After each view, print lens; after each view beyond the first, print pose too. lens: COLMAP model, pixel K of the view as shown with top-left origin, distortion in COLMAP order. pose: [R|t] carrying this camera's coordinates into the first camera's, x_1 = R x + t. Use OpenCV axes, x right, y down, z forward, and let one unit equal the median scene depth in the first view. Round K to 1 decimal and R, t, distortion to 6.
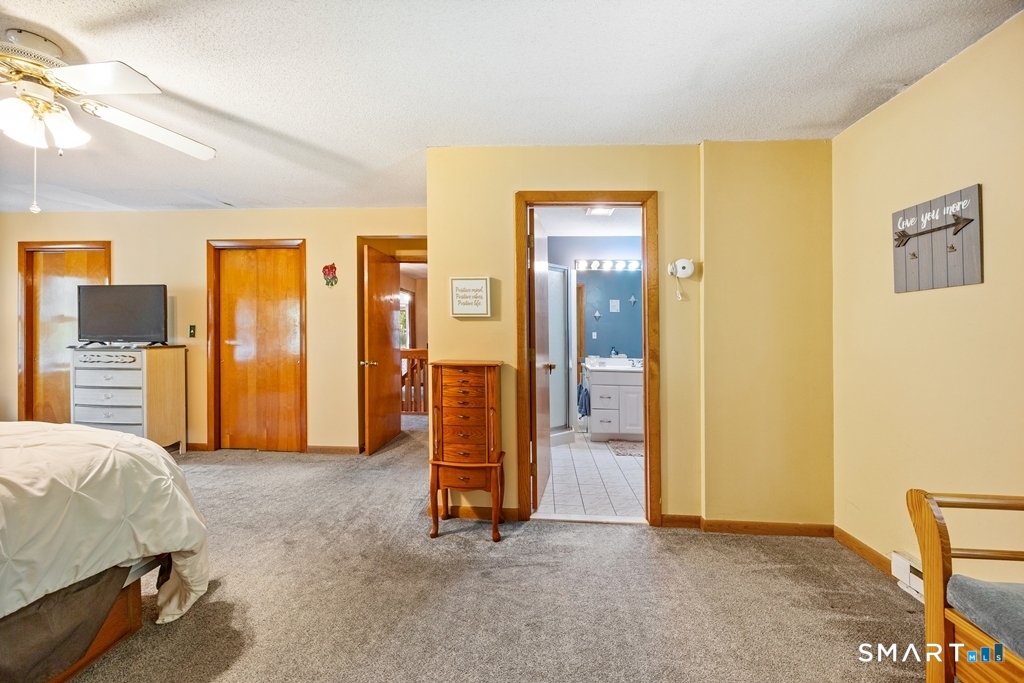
lens RADIAL K [[407.8, 0, 510.9], [0, 407.8, 337.4], [0, 0, 1]] dist [0.000746, 0.000127]
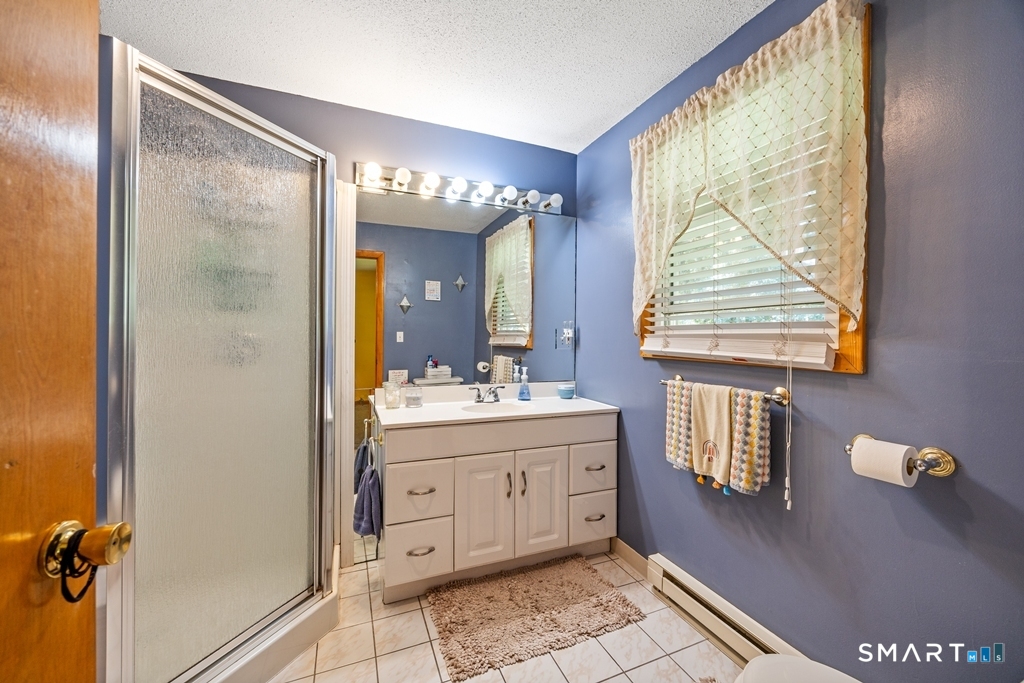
lens RADIAL K [[392.2, 0, 511.4], [0, 392.2, 343.6], [0, 0, 1]] dist [-0.000750, -0.000031]
pose [[0.889627, 0.012964, 0.456505, 0.124447], [-0.018113, 0.999812, 0.006905, -0.001828], [-0.456329, -0.014411, 0.889694, 0.582679]]
